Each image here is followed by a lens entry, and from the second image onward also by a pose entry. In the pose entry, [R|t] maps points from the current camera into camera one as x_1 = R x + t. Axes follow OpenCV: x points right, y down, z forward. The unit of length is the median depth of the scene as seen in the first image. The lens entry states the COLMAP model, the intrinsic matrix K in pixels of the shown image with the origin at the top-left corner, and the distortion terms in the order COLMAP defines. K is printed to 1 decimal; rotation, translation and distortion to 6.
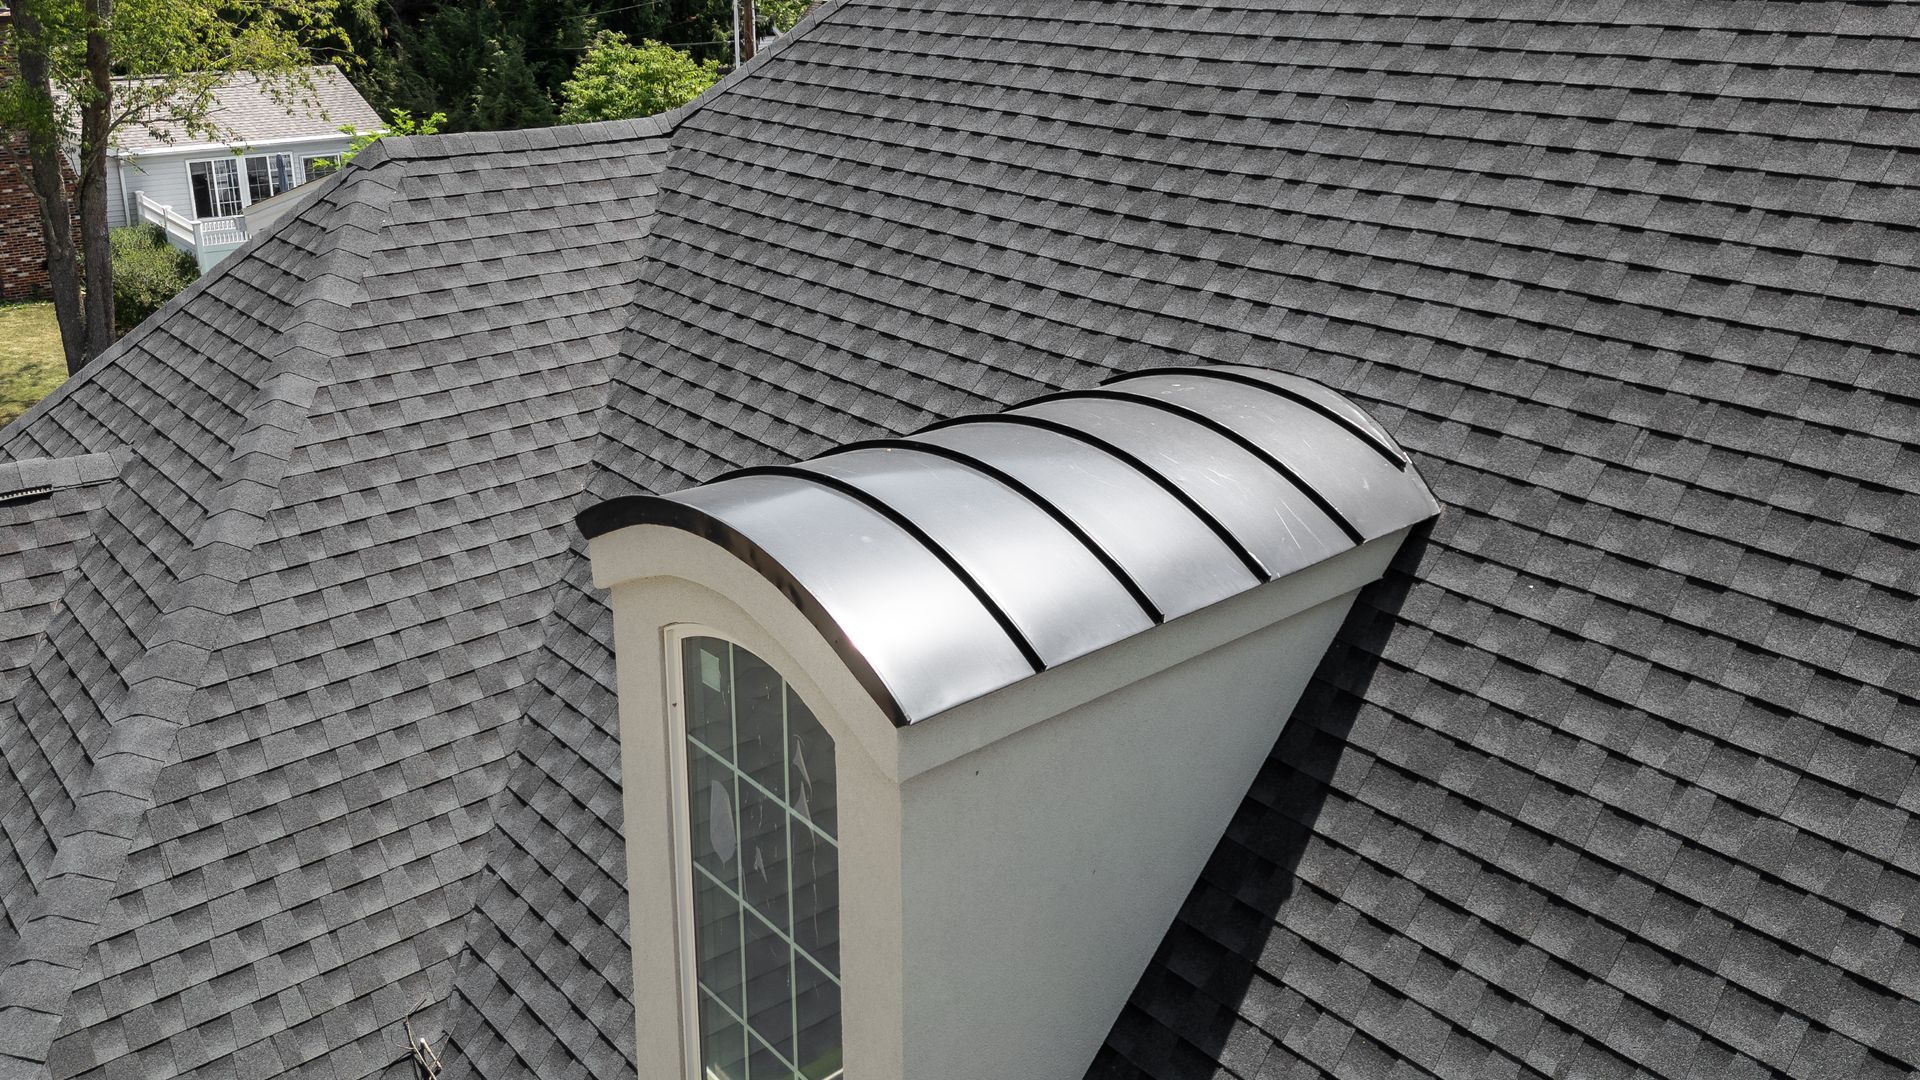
lens RADIAL K [[1655.7, 0, 951.9], [0, 1655.7, 414.0], [0, 0, 1]] dist [0.082909, -0.084020]
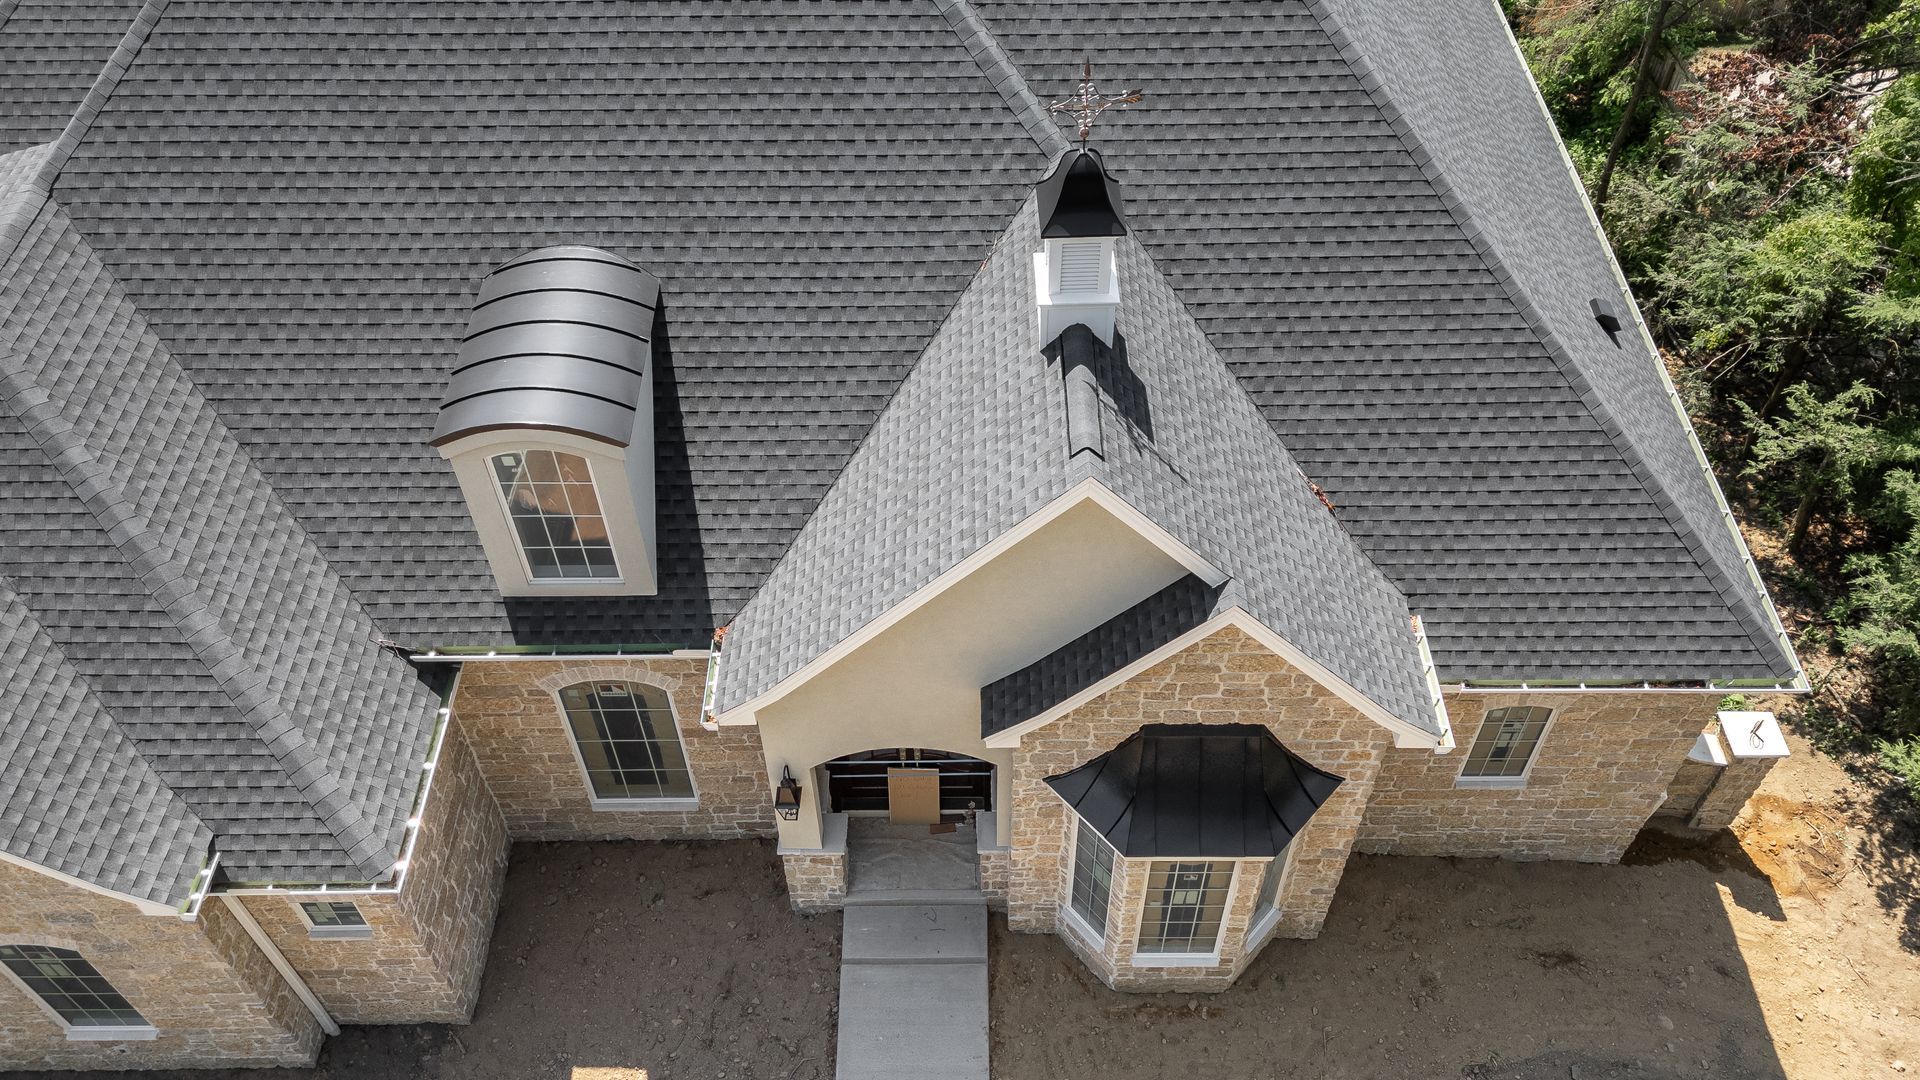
lens RADIAL K [[1505.3, 0, 960.0], [0, 1505.3, 540.0], [0, 0, 1]] dist [0.082121, -0.075489]
pose [[0.642475, -0.581493, 0.499091, -0.780959], [0.237930, 0.770477, 0.591401, -0.841812], [-0.728433, -0.261211, 0.633367, -0.976315]]
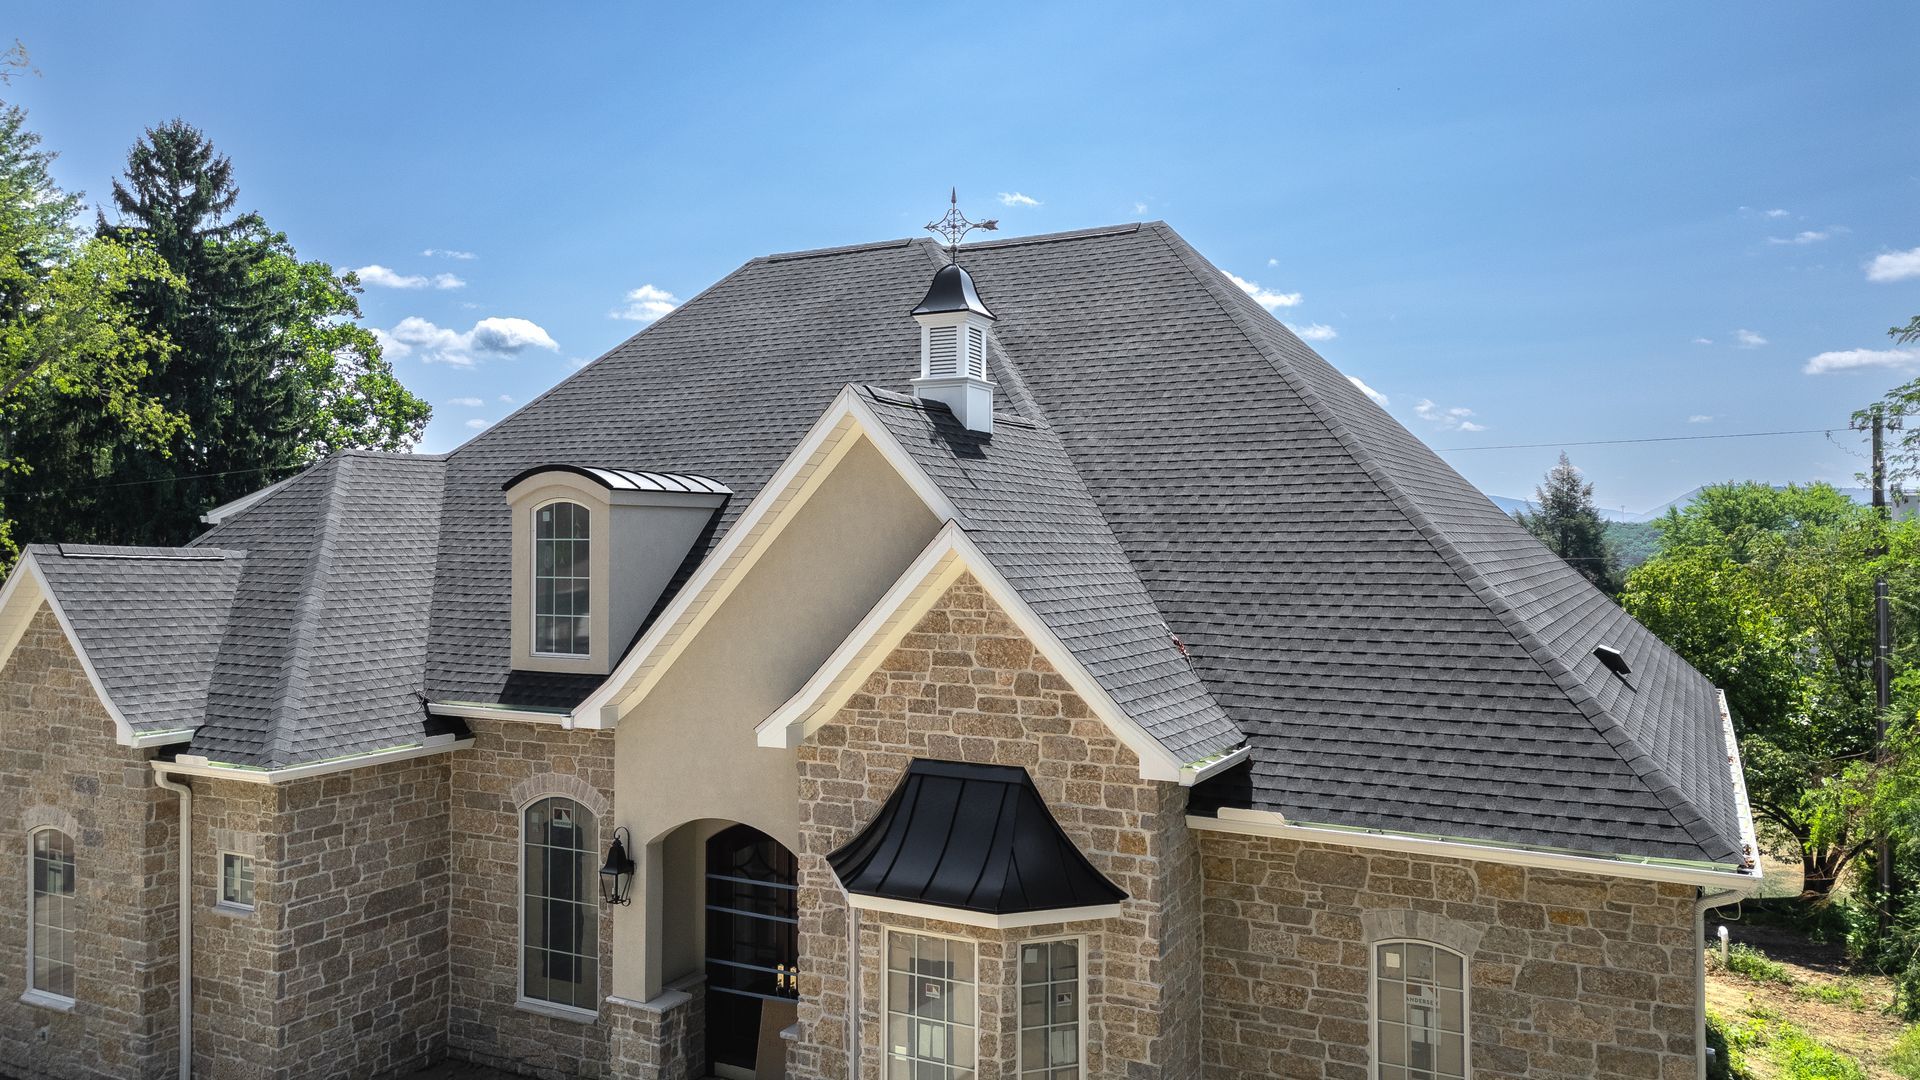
lens RADIAL K [[1349.3, 0, 960.0], [0, 1349.3, 540.0], [0, 0, 1]] dist [0.106344, -0.124728]
pose [[0.925733, 0.001565, 0.378174, -0.337290], [0.110235, 0.955449, -0.273800, 0.880907], [-0.361754, 0.295153, 0.884318, -1.595929]]
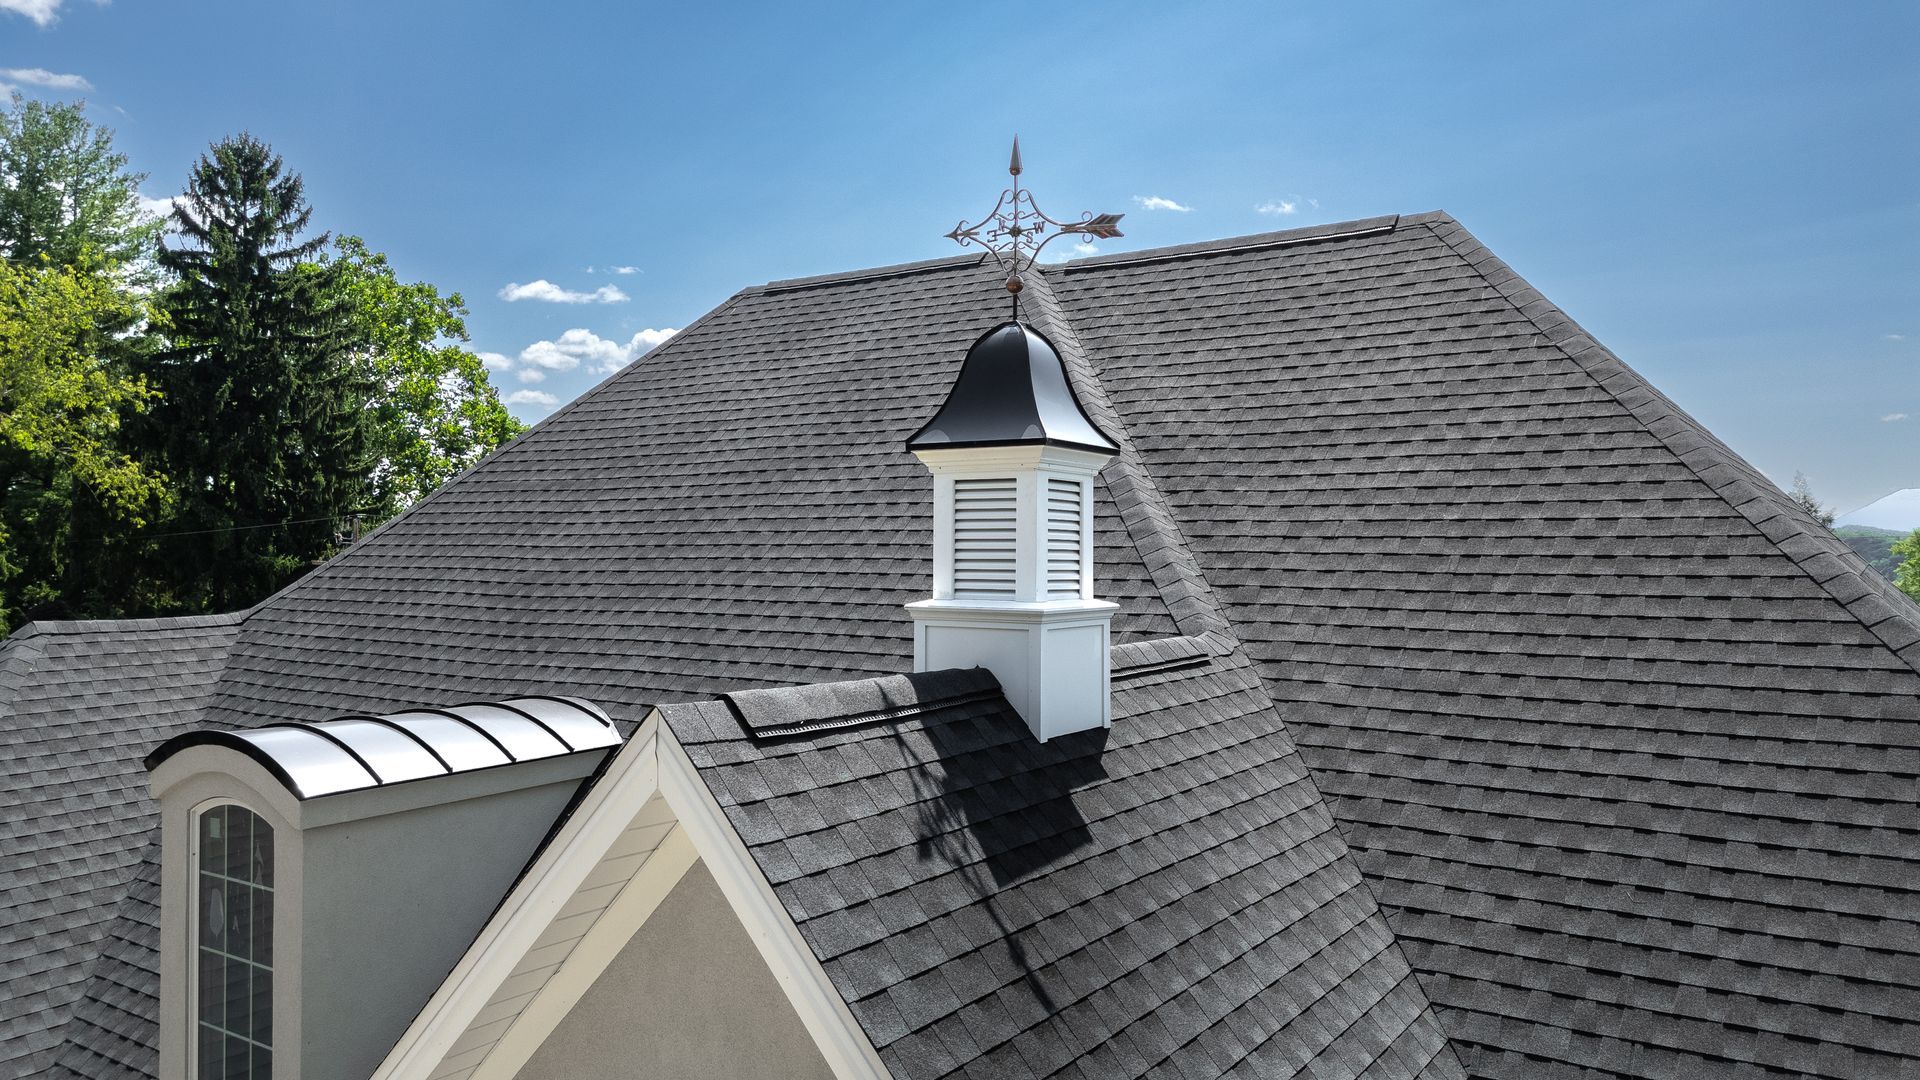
lens RADIAL K [[1356.4, 0, 960.0], [0, 1356.4, 540.0], [0, 0, 1]] dist [0.082374, -0.092471]
pose [[0.959967, 0.005645, 0.280056, 0.174783], [0.078345, 0.954484, -0.287788, 0.271530], [-0.268934, 0.298208, 0.915831, -0.597355]]
